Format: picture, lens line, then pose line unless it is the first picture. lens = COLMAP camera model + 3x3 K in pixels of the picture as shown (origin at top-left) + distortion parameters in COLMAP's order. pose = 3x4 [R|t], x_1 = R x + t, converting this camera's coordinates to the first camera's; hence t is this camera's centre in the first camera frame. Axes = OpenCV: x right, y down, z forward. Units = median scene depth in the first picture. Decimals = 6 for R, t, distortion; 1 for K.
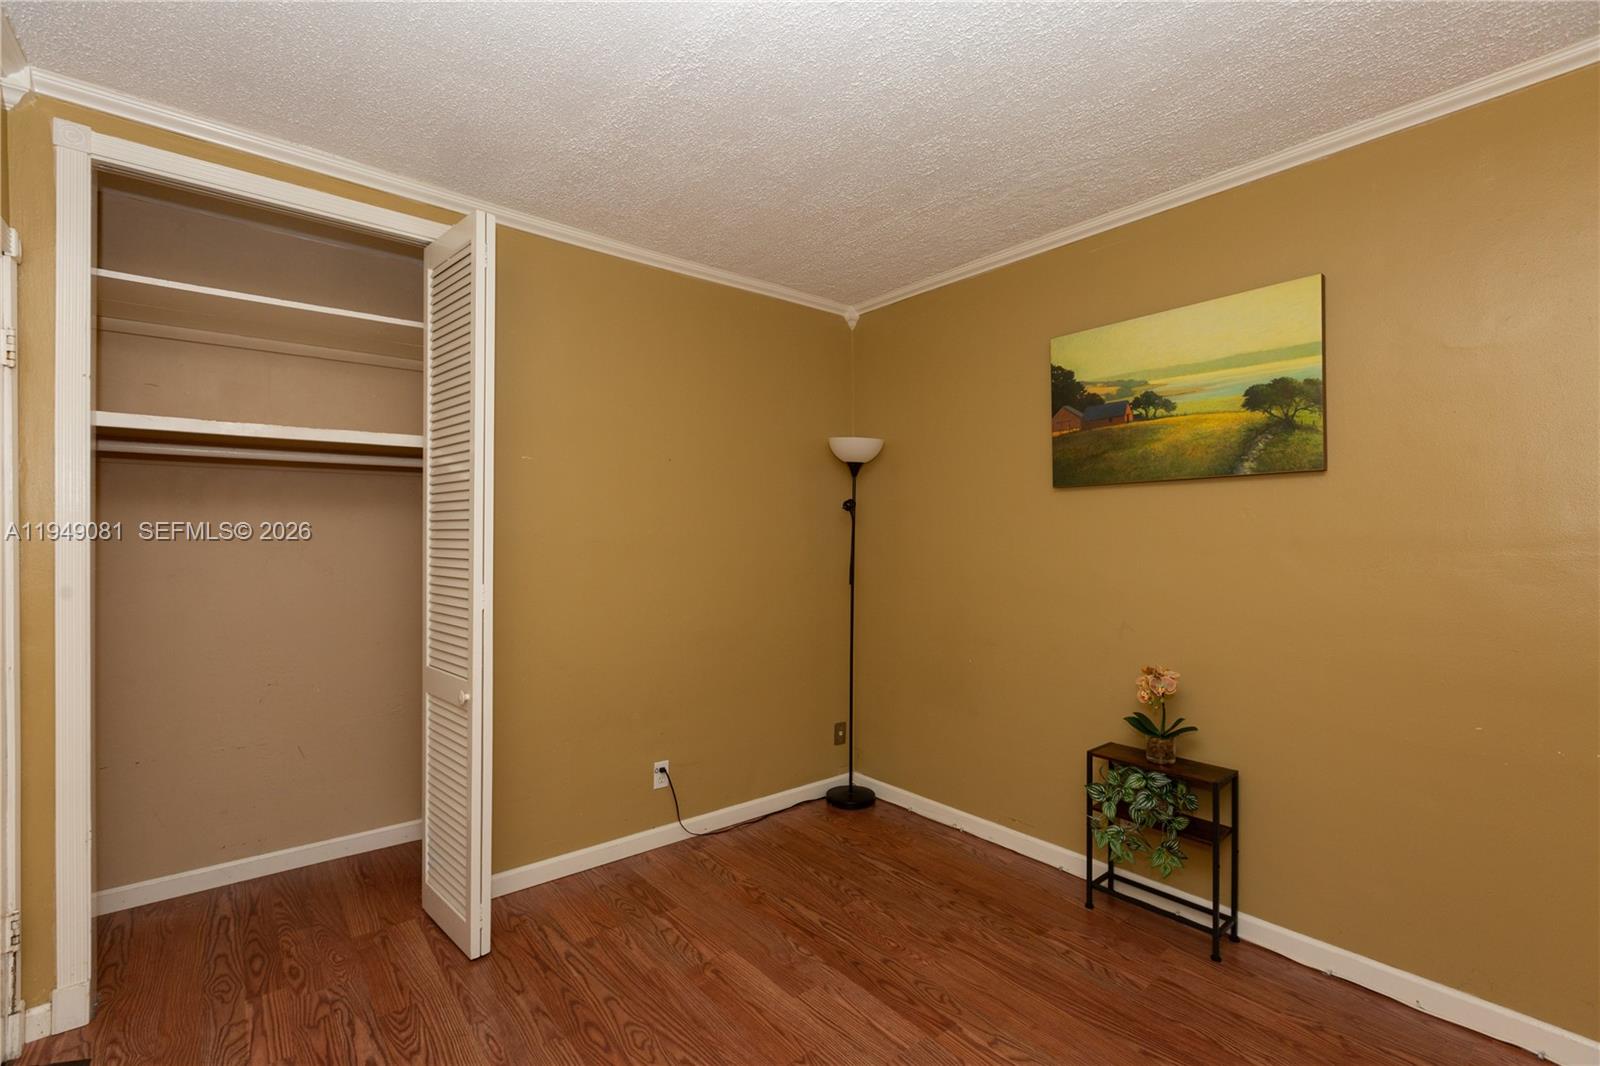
lens RADIAL K [[708.1, 0, 801.1], [0, 708.1, 534.0], [0, 0, 1]] dist [-0.000573, -0.001308]
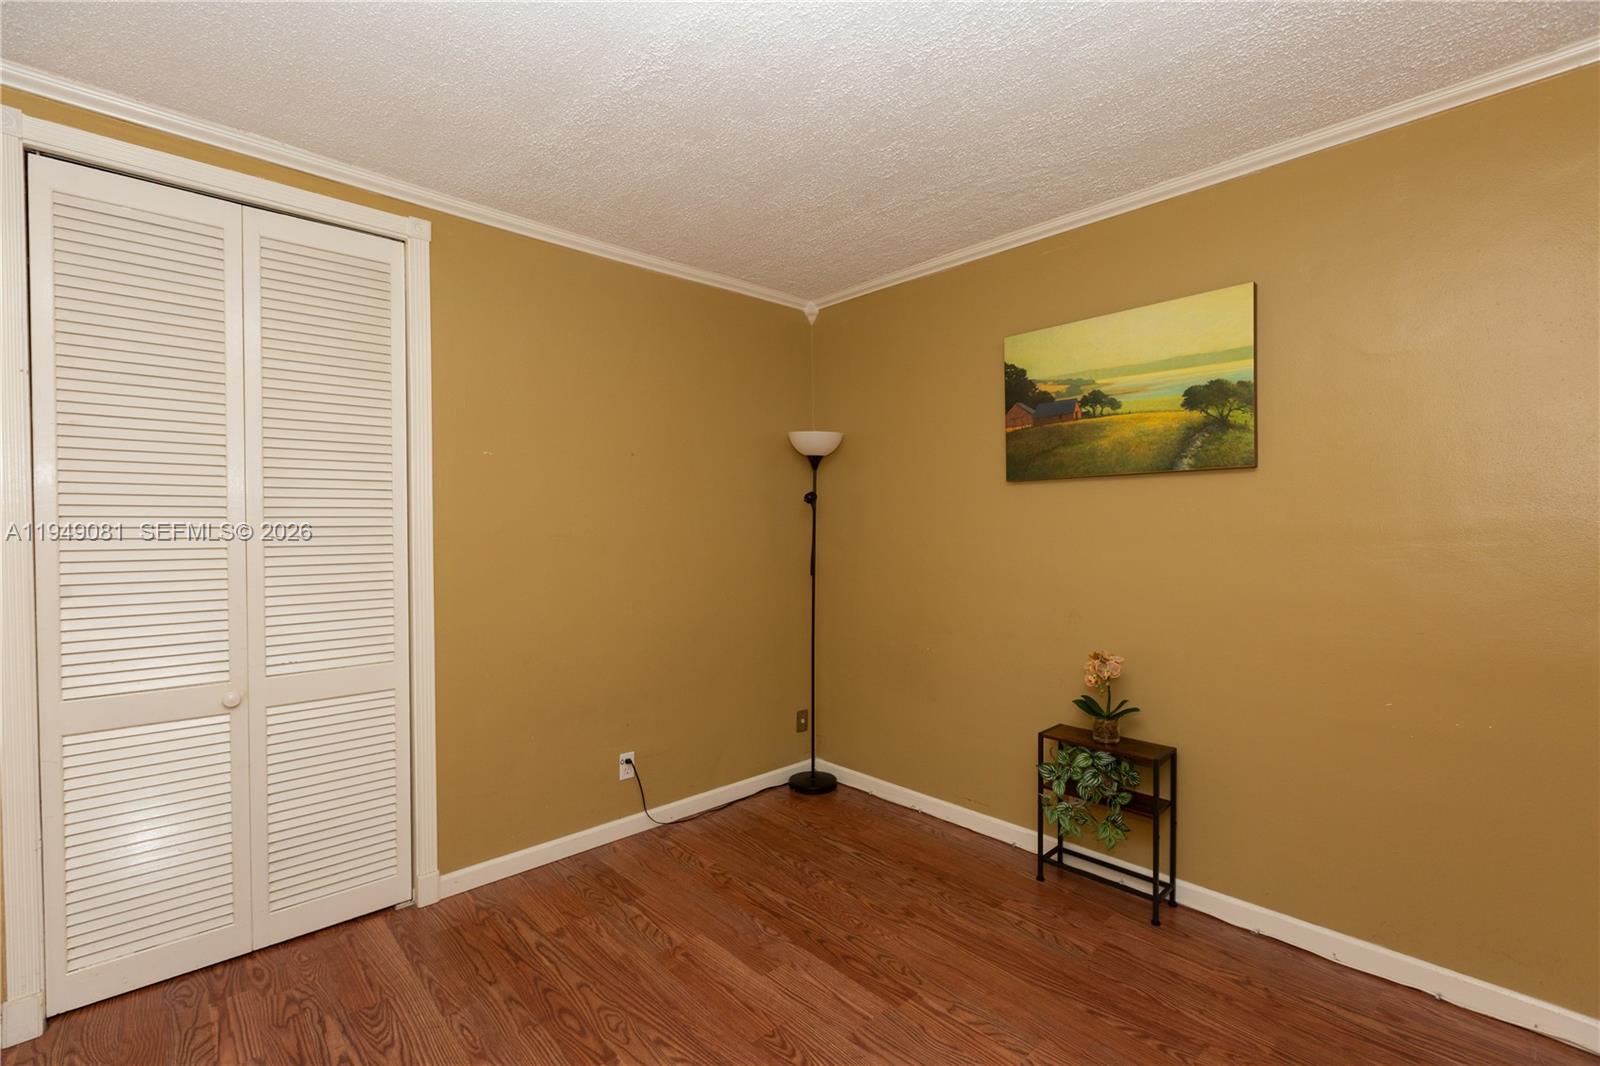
lens RADIAL K [[708.1, 0, 802.1], [0, 708.1, 534.0], [0, 0, 1]] dist [-0.000573, -0.001308]
pose [[0.998051, -0.006686, 0.062043, -0.010813], [0.005584, 0.999824, 0.017915, -0.010787], [-0.062152, -0.017533, 0.997913, -0.025905]]
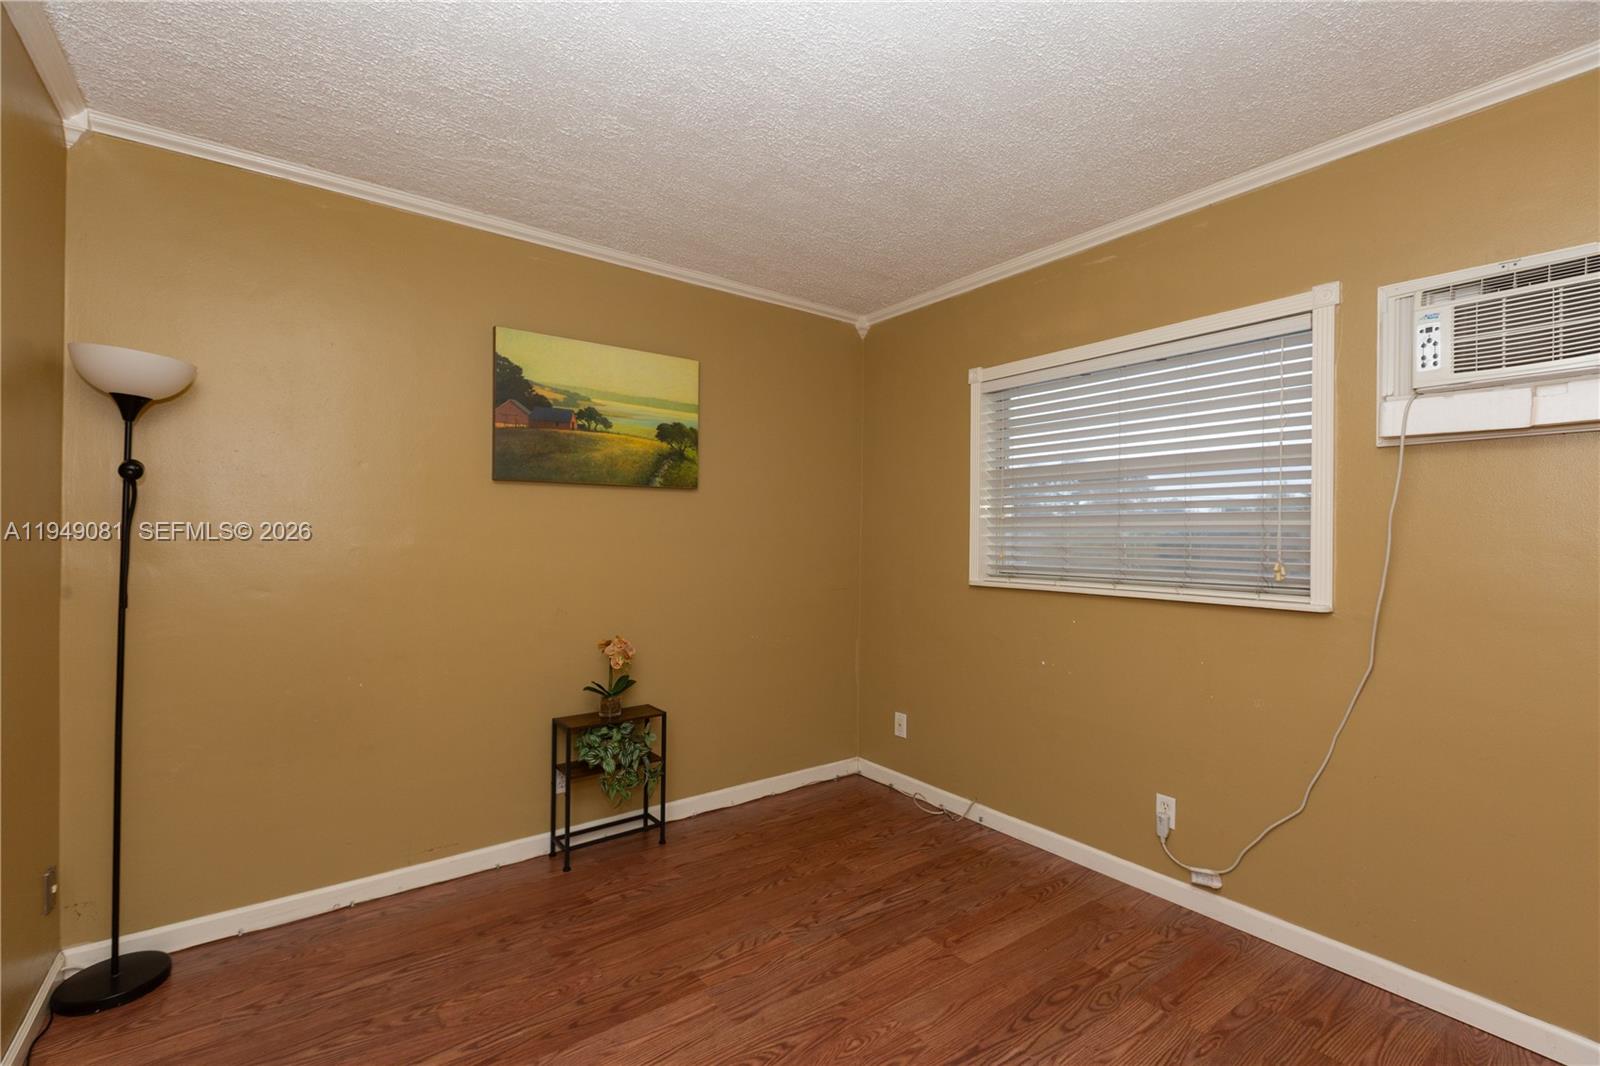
lens RADIAL K [[708.1, 0, 792.3], [0, 708.1, 537.0], [0, 0, 1]] dist [-0.000573, -0.001308]
pose [[0.045623, 0.000102, 0.998959, -0.742470], [-0.010895, 0.999941, 0.000395, 0.010760], [-0.998899, -0.010902, 0.045622, 0.679266]]
